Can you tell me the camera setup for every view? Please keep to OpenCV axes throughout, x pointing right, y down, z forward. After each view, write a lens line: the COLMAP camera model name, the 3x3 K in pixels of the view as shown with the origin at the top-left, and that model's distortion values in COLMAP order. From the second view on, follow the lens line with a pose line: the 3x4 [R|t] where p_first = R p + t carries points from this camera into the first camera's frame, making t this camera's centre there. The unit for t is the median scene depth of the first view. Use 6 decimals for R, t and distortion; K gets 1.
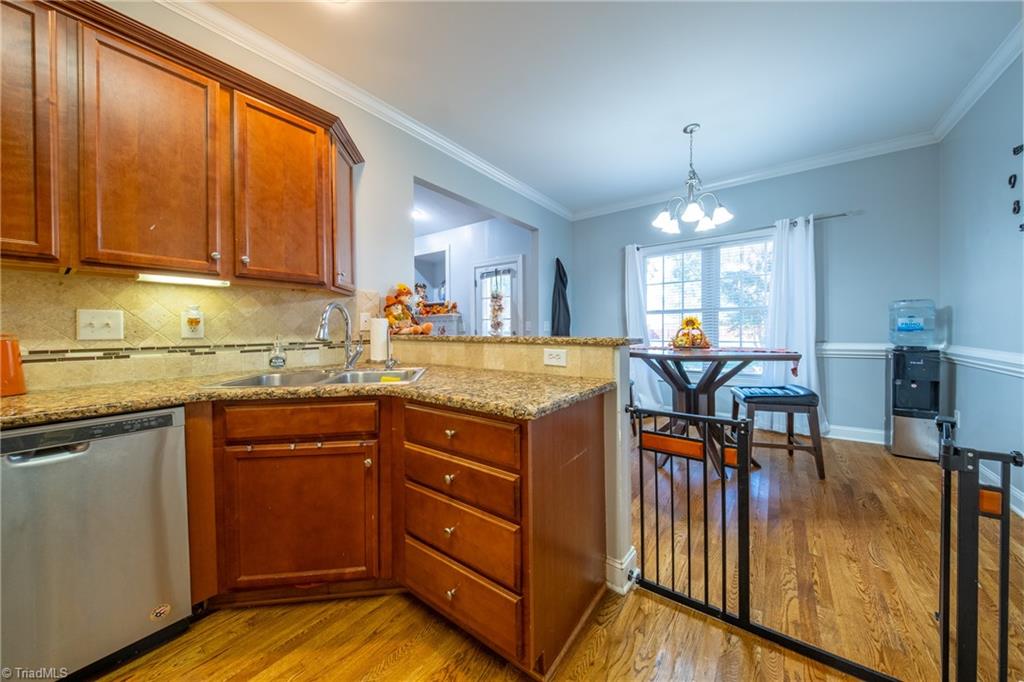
lens RADIAL K [[347.6, 0, 522.4], [0, 347.6, 333.7], [0, 0, 1]] dist [-0.000653, -0.000360]
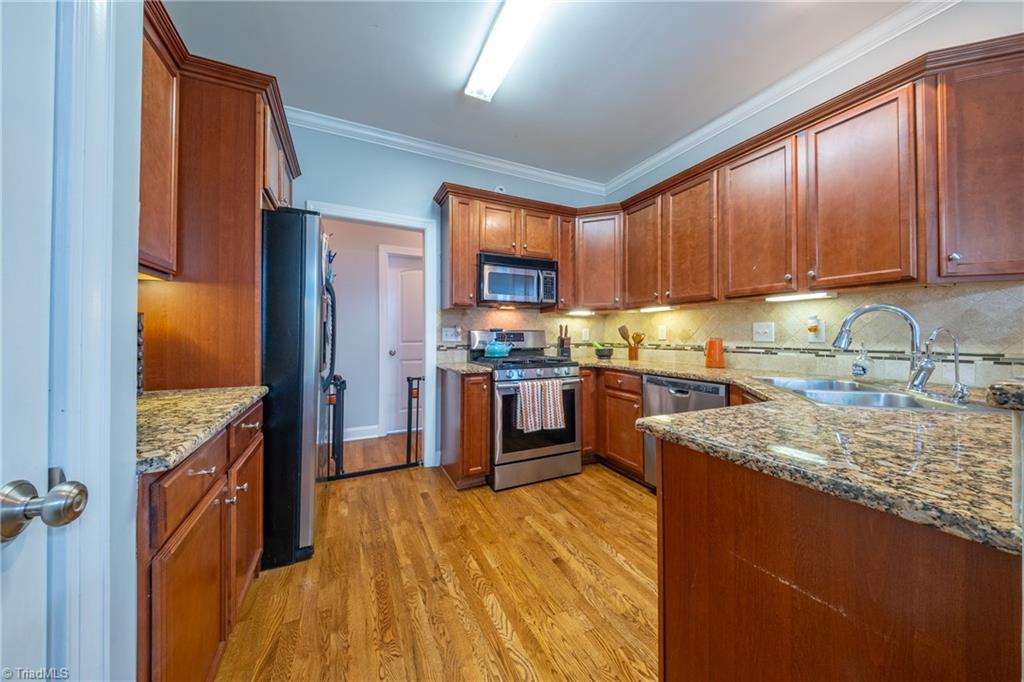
lens RADIAL K [[347.6, 0, 519.3], [0, 347.6, 333.2], [0, 0, 1]] dist [-0.000653, -0.000360]
pose [[-0.468970, 0.002432, -0.883211, 0.657701], [-0.006180, 0.999963, 0.006035, -0.022318], [0.883192, 0.008288, -0.468938, 0.714572]]
